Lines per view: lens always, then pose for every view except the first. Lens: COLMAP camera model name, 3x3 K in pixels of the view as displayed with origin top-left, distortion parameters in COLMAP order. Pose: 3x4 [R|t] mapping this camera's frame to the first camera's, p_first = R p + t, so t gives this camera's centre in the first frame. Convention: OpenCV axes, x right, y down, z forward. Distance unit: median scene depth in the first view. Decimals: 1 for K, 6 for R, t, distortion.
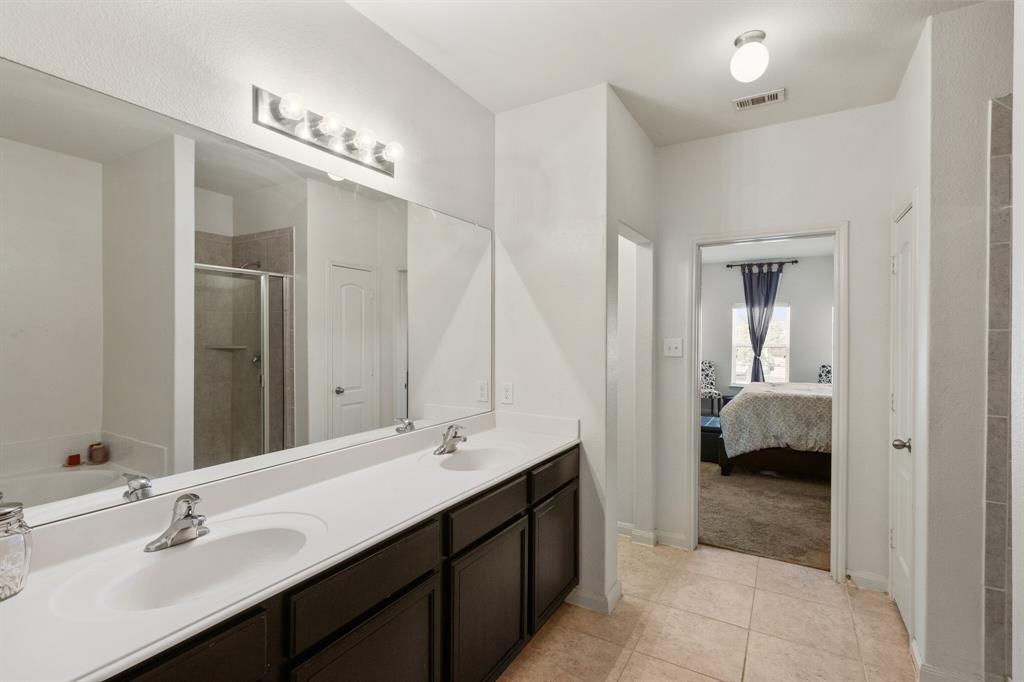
lens RADIAL K [[476.5, 0, 510.0], [0, 476.5, 339.0], [0, 0, 1]] dist [0.007928, -0.000810]
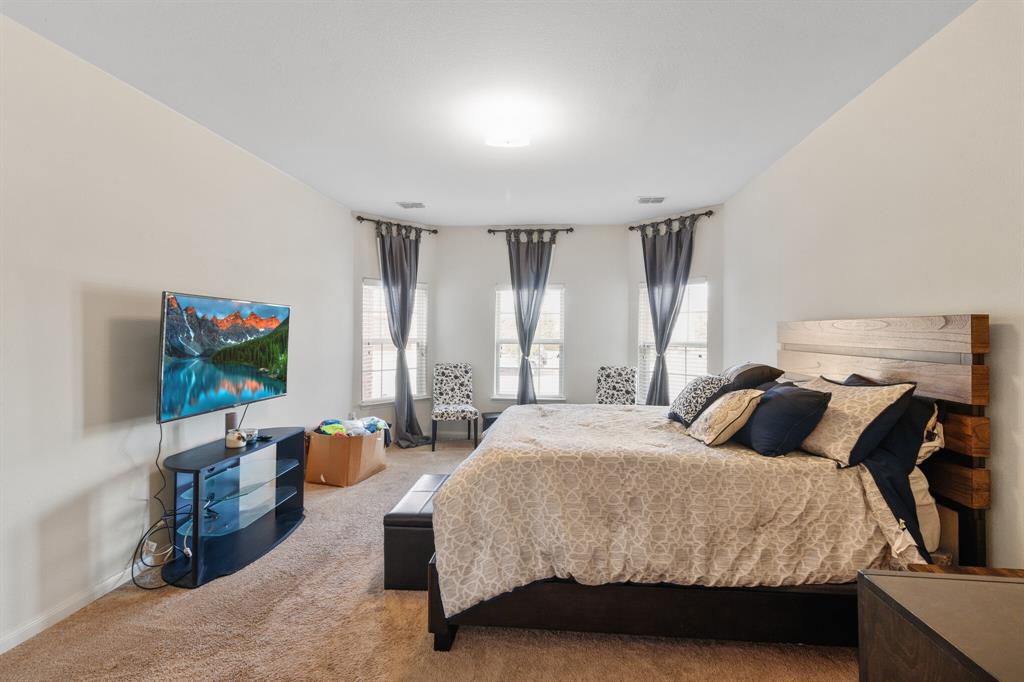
lens RADIAL K [[476.5, 0, 507.2], [0, 476.5, 336.5], [0, 0, 1]] dist [0.007928, -0.000810]
pose [[0.912425, -0.001998, 0.409239, 0.196866], [0.000517, 0.999993, 0.003728, 0.002954], [-0.409244, -0.003190, 0.912419, 0.352199]]
